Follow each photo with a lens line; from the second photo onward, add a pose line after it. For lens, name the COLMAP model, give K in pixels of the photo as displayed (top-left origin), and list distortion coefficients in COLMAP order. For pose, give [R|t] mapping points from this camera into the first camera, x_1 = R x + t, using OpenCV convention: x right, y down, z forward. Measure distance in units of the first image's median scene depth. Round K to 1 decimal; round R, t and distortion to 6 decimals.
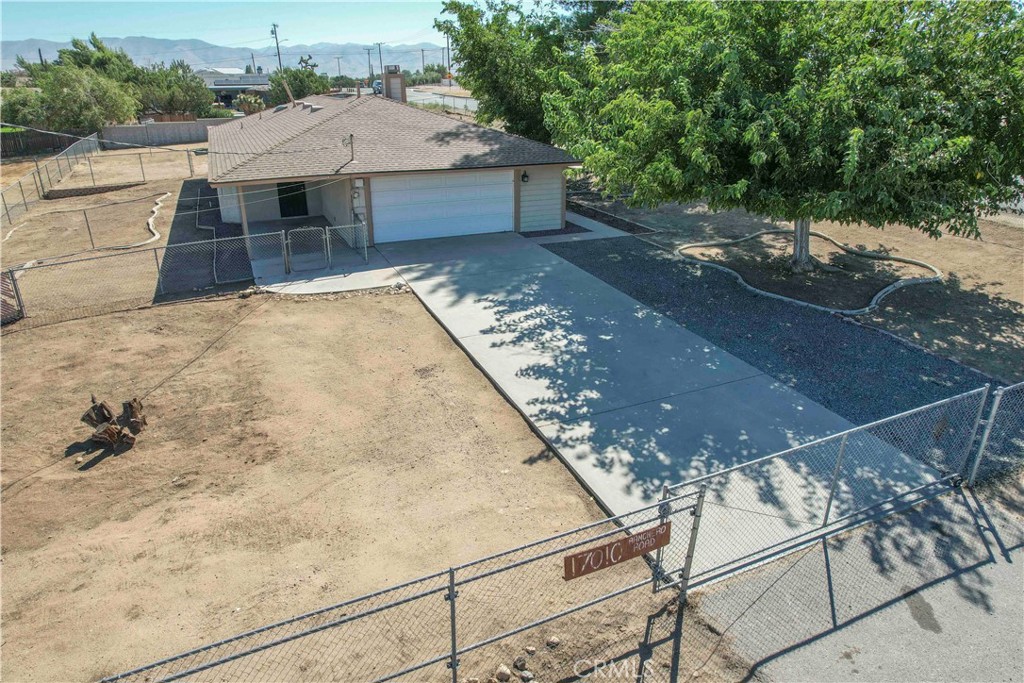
lens RADIAL K [[656.9, 0, 509.3], [0, 656.9, 340.9], [0, 0, 1]] dist [-0.081719, 0.067966]
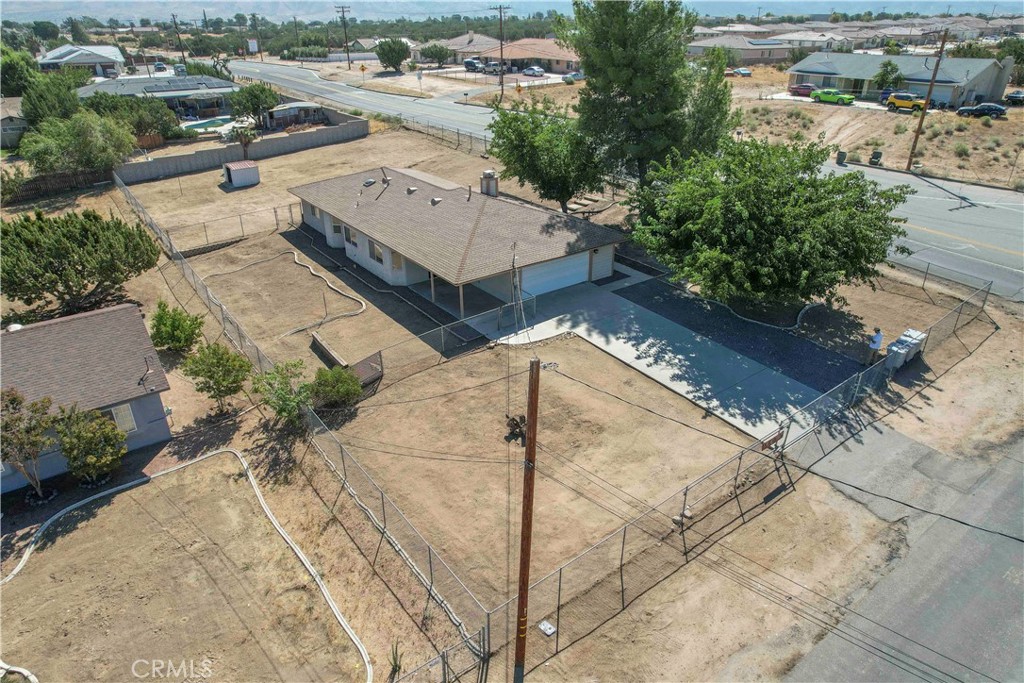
lens RADIAL K [[656.9, 0, 513.3], [0, 656.9, 340.7], [0, 0, 1]] dist [-0.081719, 0.067966]
pose [[0.973214, -0.104647, 0.204705, -0.952665], [0.086465, 0.991633, 0.095858, -0.342882], [-0.213024, -0.075591, 0.974119, -1.060530]]
